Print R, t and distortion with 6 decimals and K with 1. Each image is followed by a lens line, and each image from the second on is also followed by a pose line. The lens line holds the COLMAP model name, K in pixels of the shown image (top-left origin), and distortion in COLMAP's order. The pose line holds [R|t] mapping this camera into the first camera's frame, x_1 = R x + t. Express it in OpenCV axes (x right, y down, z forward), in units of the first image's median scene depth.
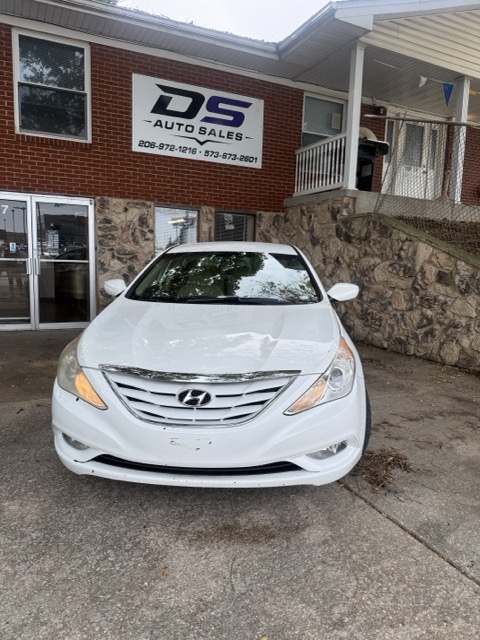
lens RADIAL K [[452.2, 0, 237.6], [0, 452.2, 321.4], [0, 0, 1]] dist [0.016283, -0.021850]
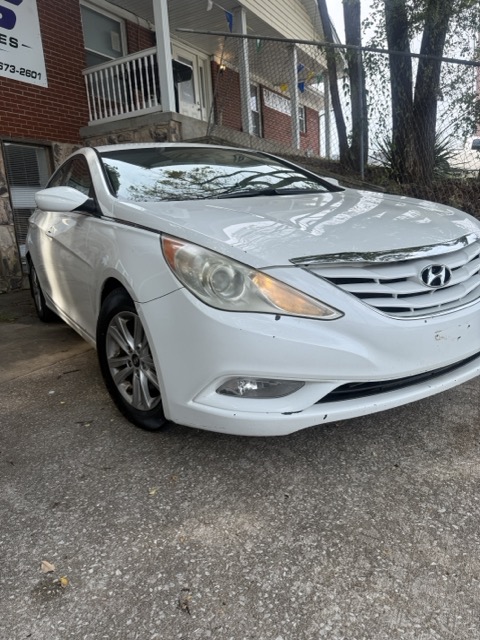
lens RADIAL K [[455.0, 0, 234.6], [0, 455.0, 312.6], [0, 0, 1]] dist [0.000308, -0.001864]
pose [[0.816532, -0.191286, 0.544688, -0.221380], [0.158162, 0.981533, 0.107601, 0.025887], [-0.555212, -0.001710, 0.831707, 0.153523]]
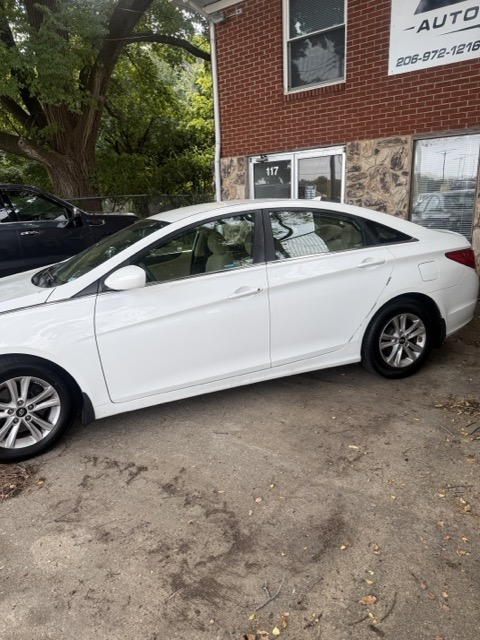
lens RADIAL K [[452.2, 0, 237.6], [0, 452.2, 321.4], [0, 0, 1]] dist [0.016283, -0.021850]
pose [[0.426507, 0.187081, -0.884925, 0.458785], [-0.067795, 0.982235, 0.174978, -0.064631], [0.901940, -0.014636, 0.431613, 0.392802]]
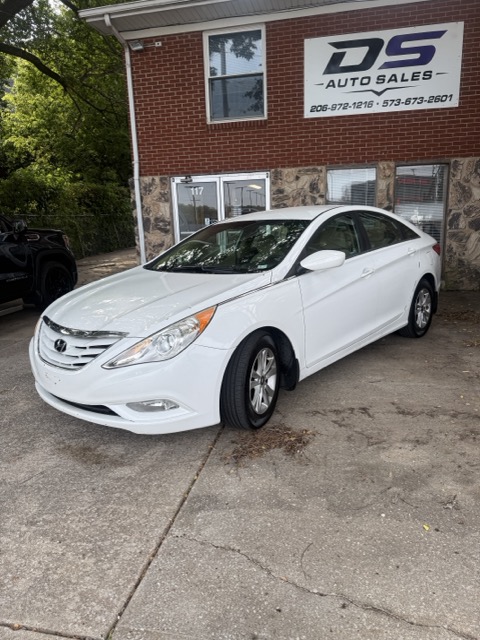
lens RADIAL K [[448.9, 0, 240.0], [0, 448.9, 320.0], [0, 0, 1]] dist [0.024362, -0.035717]
pose [[0.789586, 0.077149, -0.608771, 0.308880], [-0.026637, 0.995439, 0.091603, -0.010852], [0.613061, -0.056113, 0.788040, 0.080640]]
